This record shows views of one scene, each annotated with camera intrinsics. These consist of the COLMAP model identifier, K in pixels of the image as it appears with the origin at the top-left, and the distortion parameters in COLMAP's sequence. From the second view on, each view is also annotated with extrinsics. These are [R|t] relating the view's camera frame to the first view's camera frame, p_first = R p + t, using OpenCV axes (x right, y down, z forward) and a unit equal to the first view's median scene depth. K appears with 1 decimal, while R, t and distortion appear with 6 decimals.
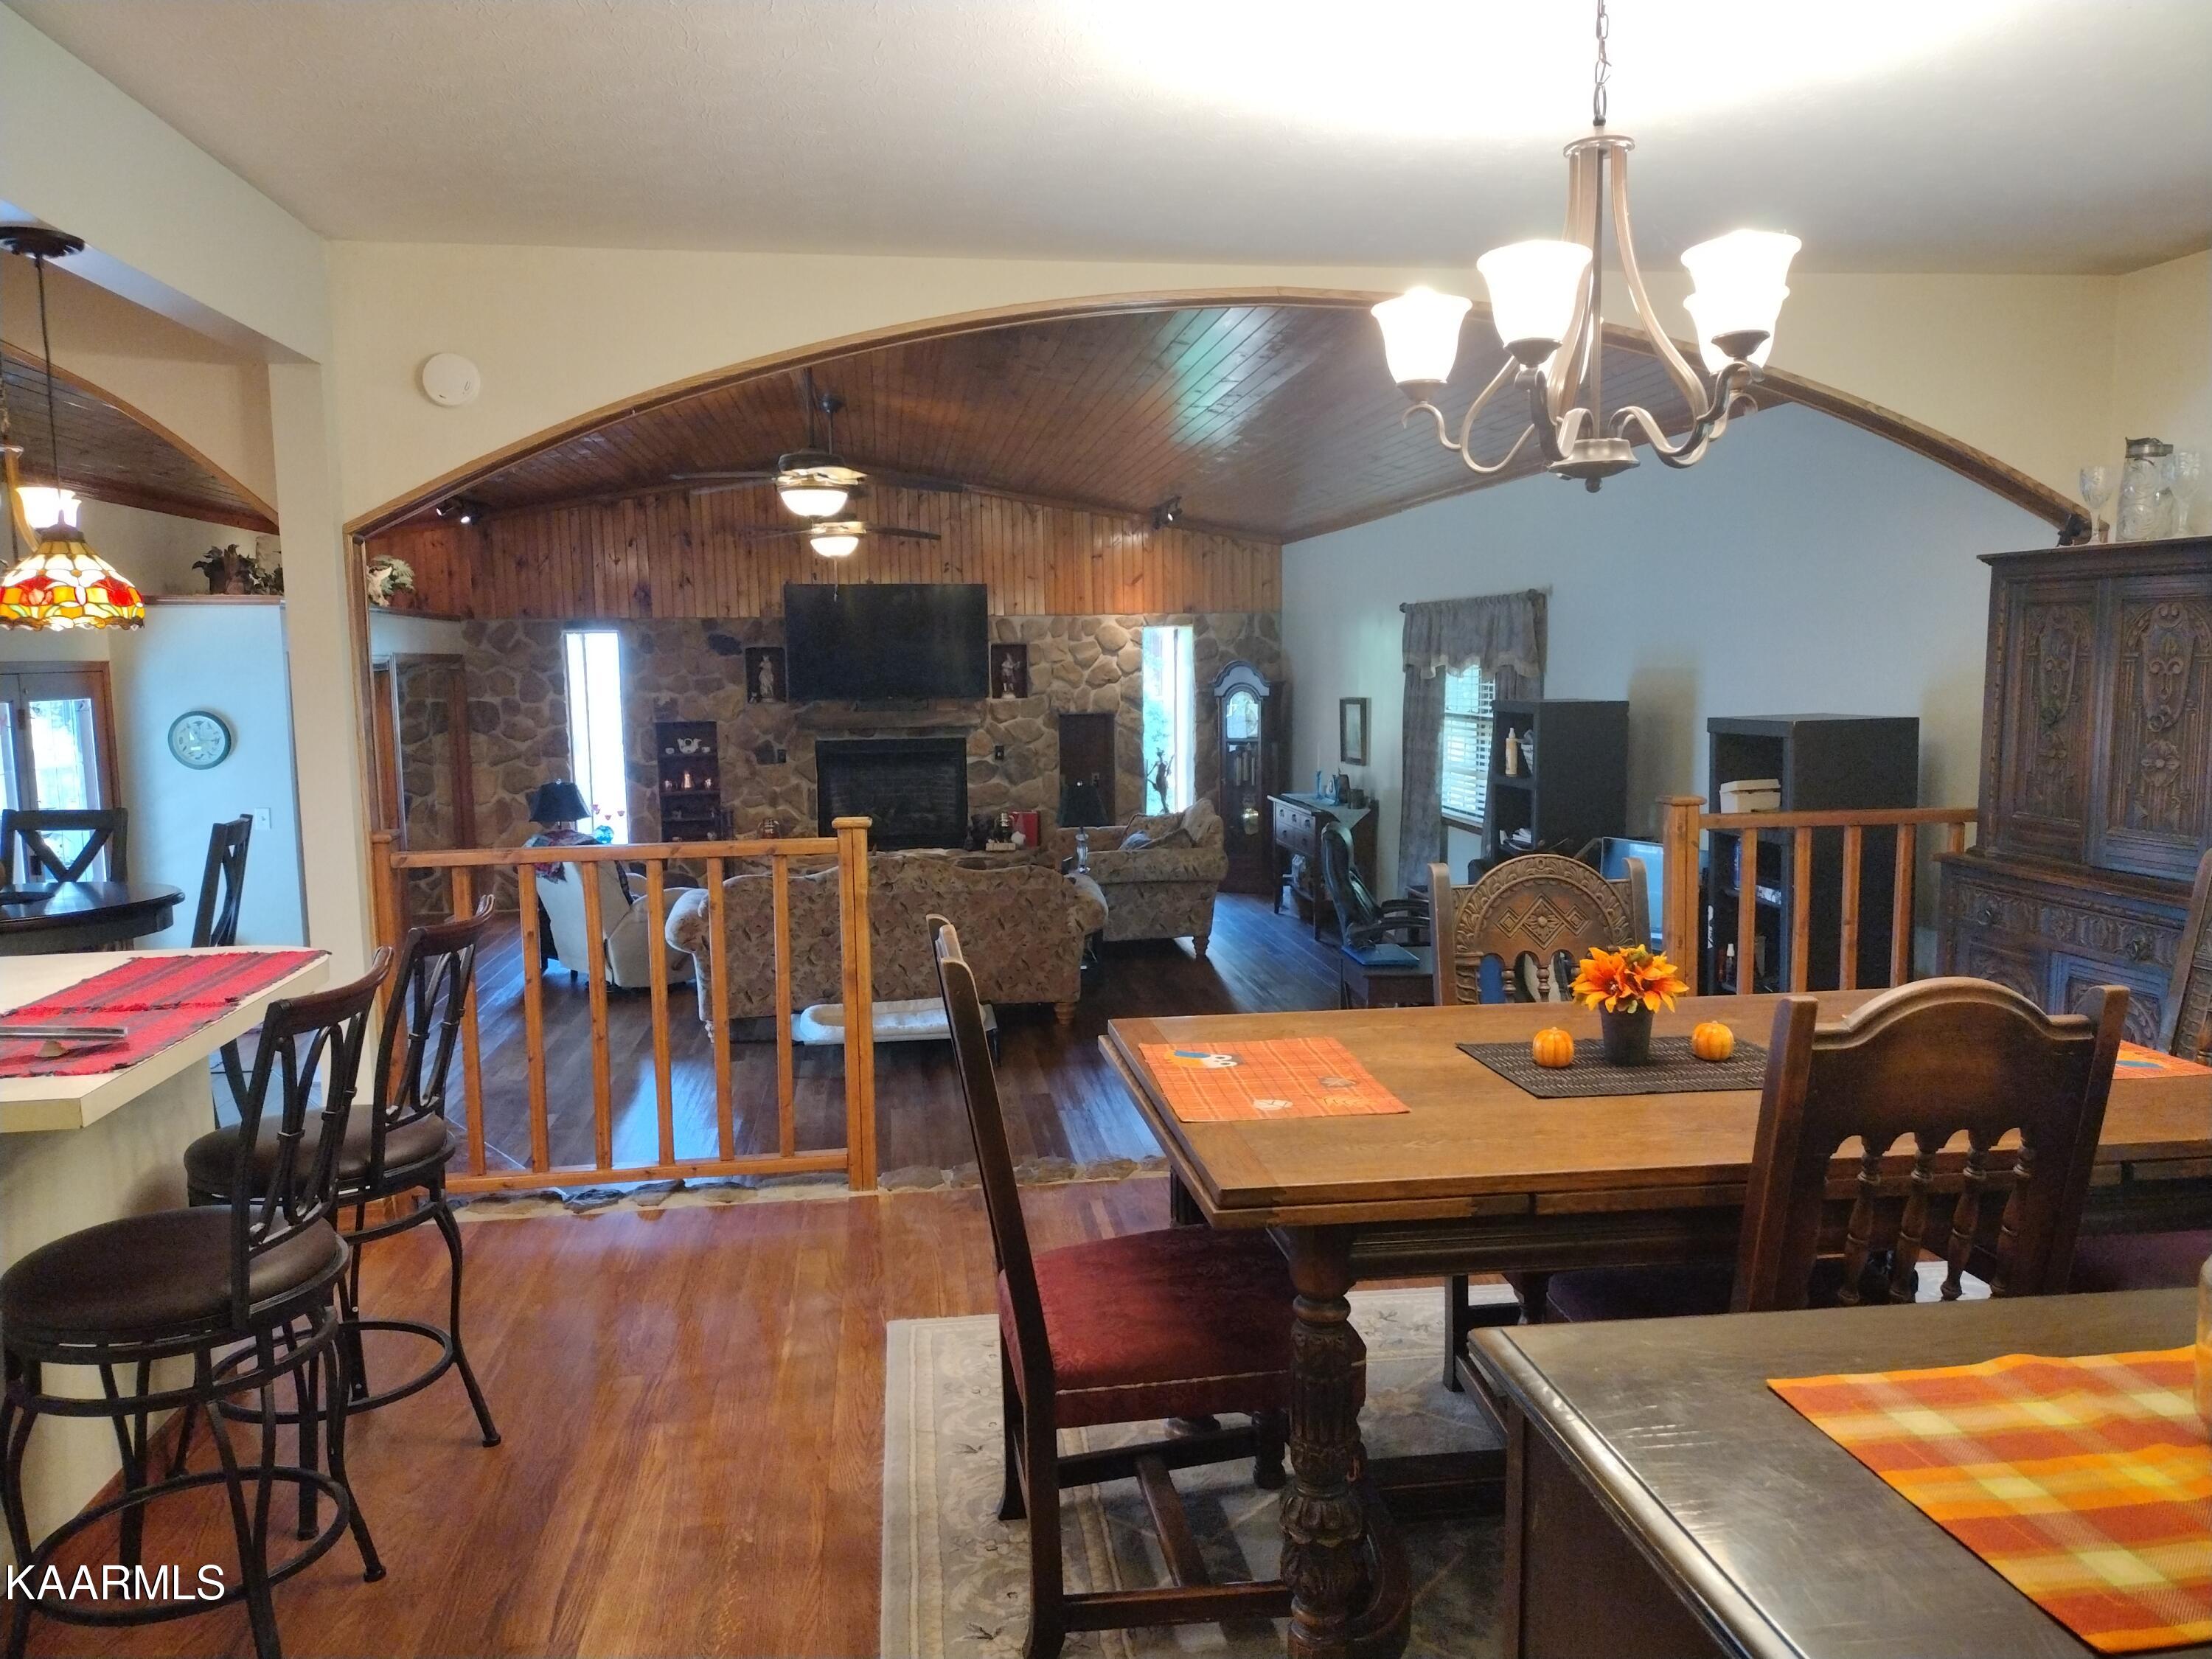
lens RADIAL K [[1621.0, 0, 1115.5], [0, 1621.0, 847.5], [0, 0, 1]] dist [0.092632, -0.157941]
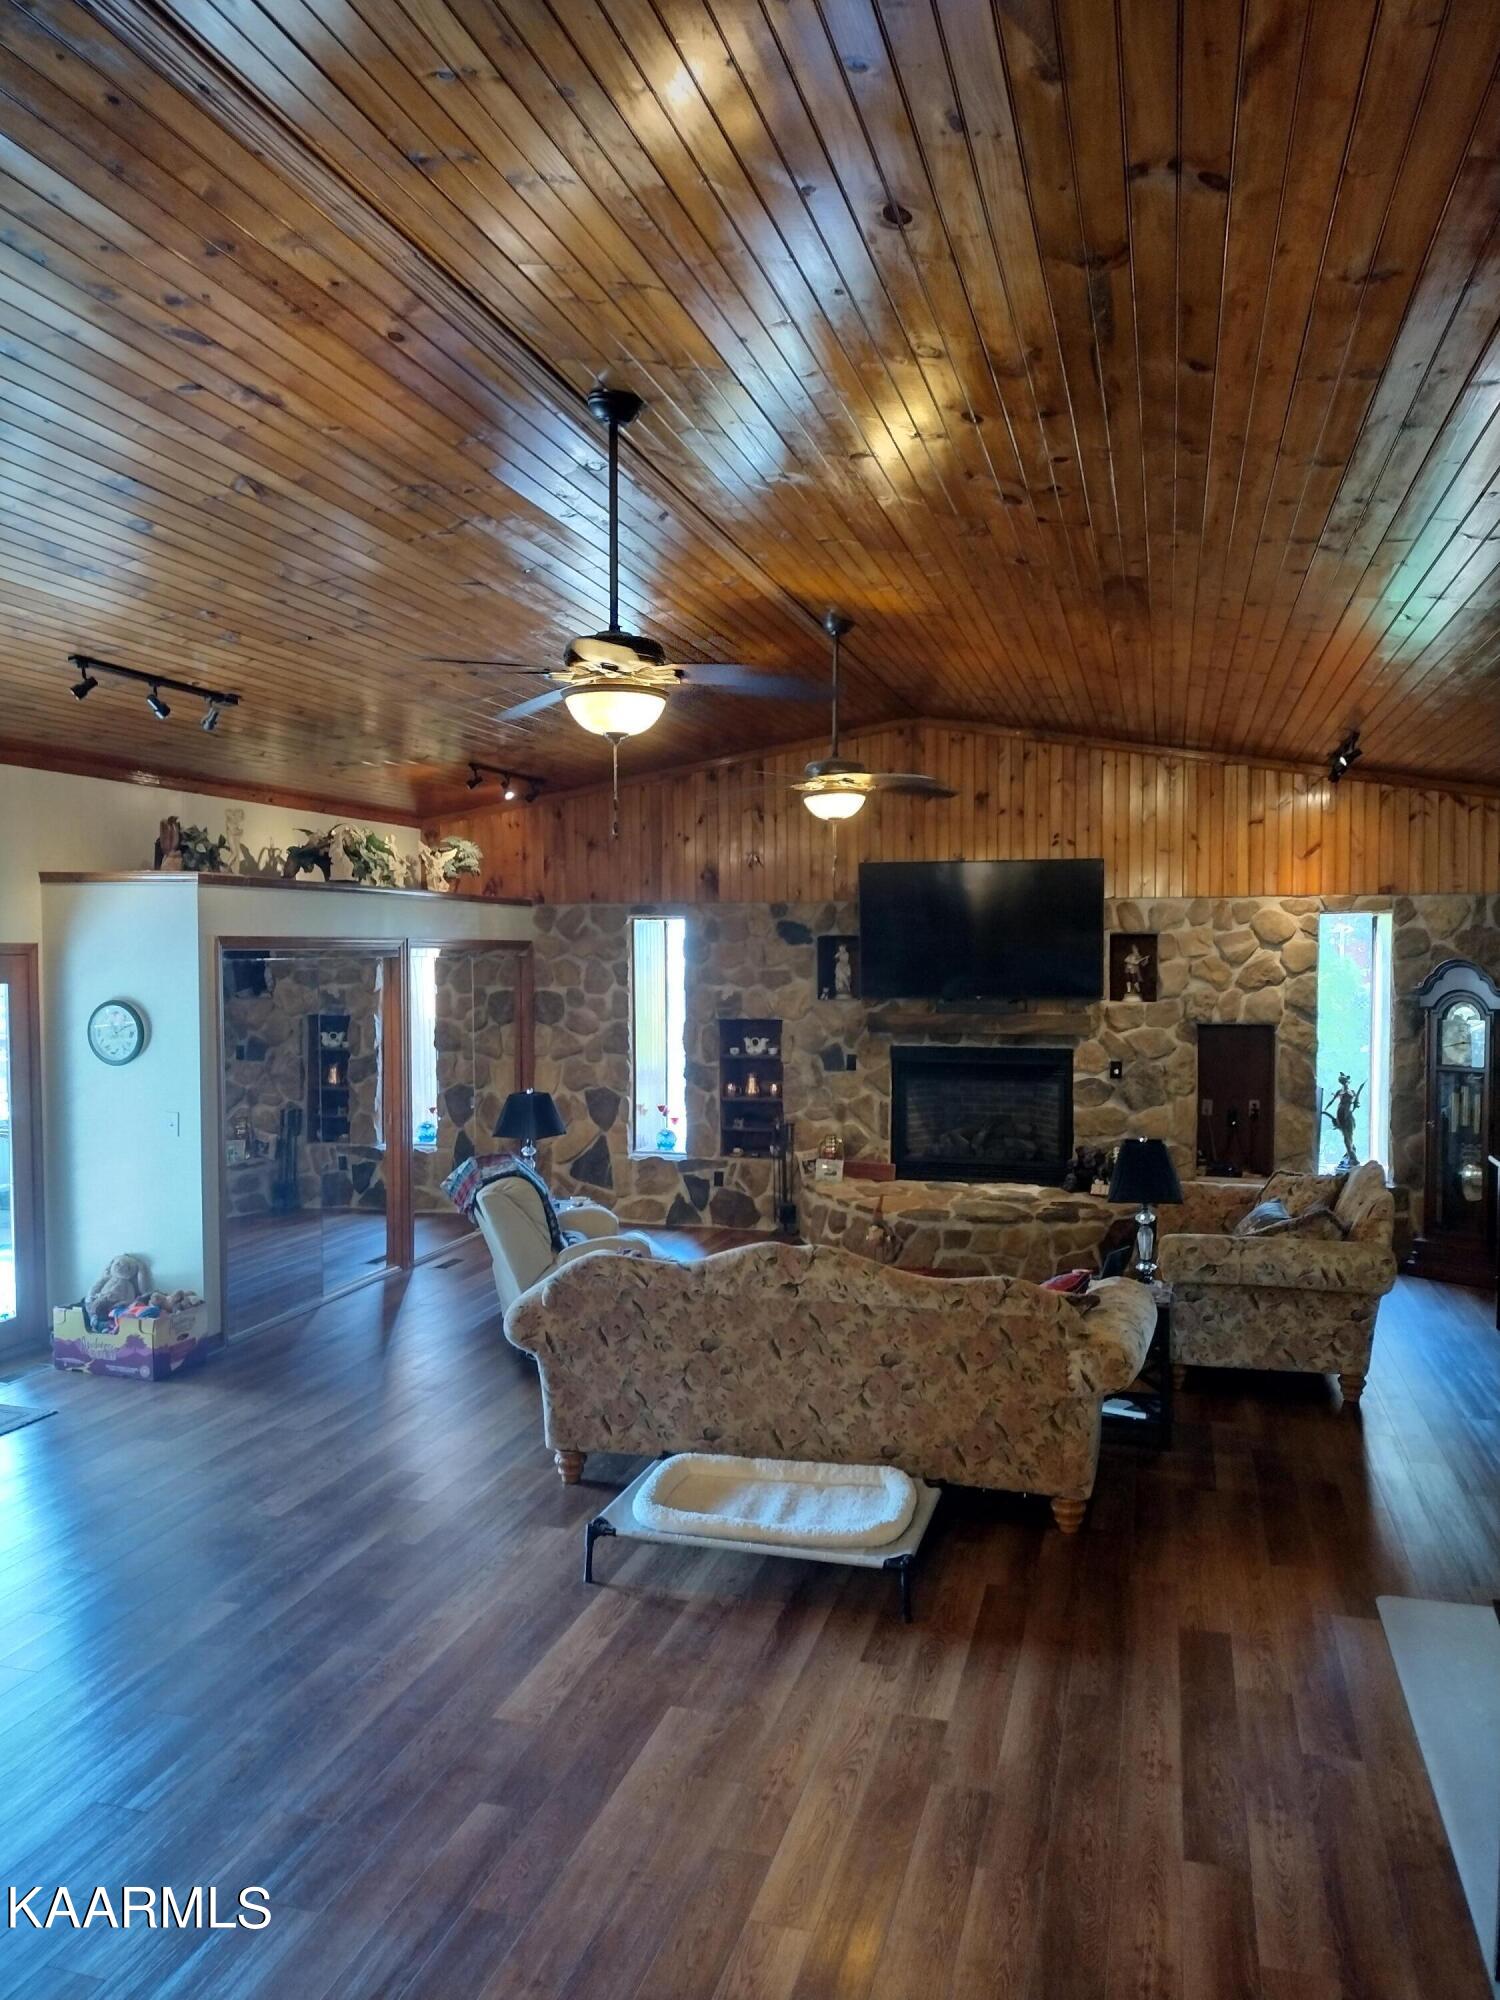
lens RADIAL K [[1465.6, 0, 750.0], [0, 1465.6, 1000.0], [0, 0, 1]] dist [0.092632, -0.157941]
pose [[0.913623, 0.028915, -0.405533, 0.058403], [-0.060655, 0.995999, -0.065634, -0.036066], [0.402013, 0.084563, 0.911721, 0.283518]]
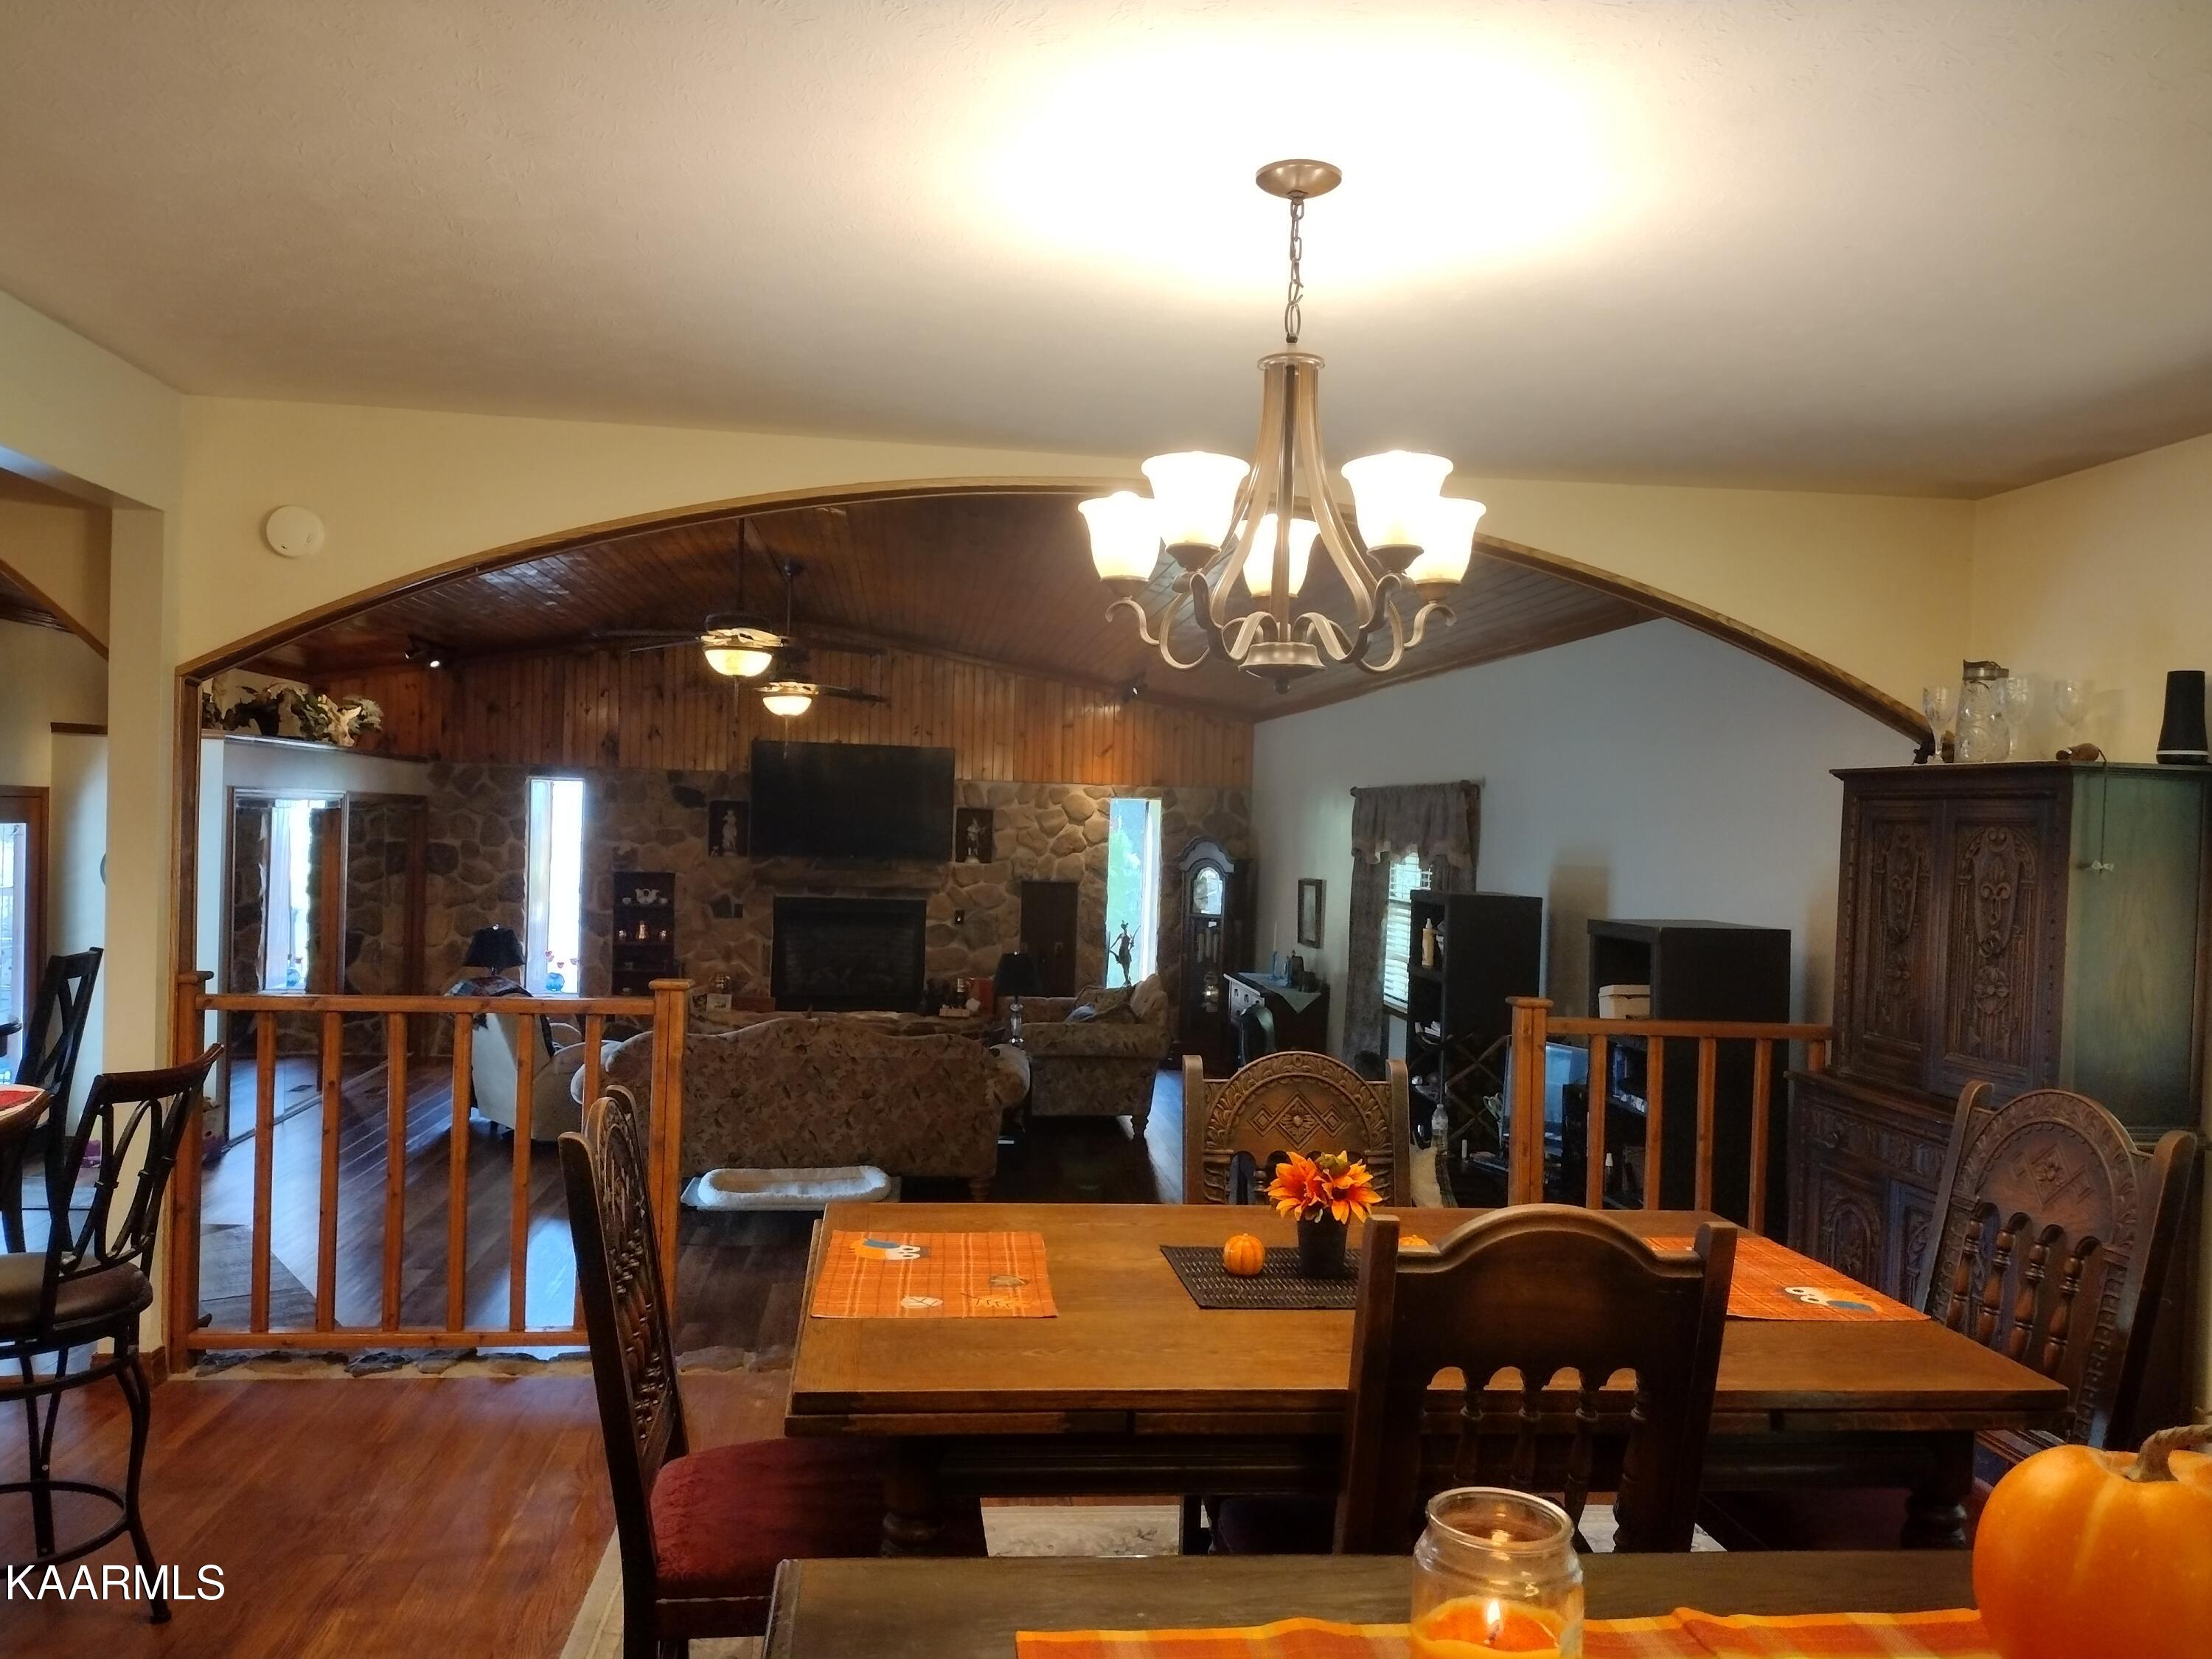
lens RADIAL K [[1646.7, 0, 1107.6], [0, 1646.7, 856.6], [0, 0, 1]] dist [0.095404, -0.174343]
pose [[0.998704, 0.046424, -0.020844, 0.039497], [-0.048226, 0.994168, -0.096461, -0.002767], [0.016244, 0.097341, 0.995118, -0.000424]]
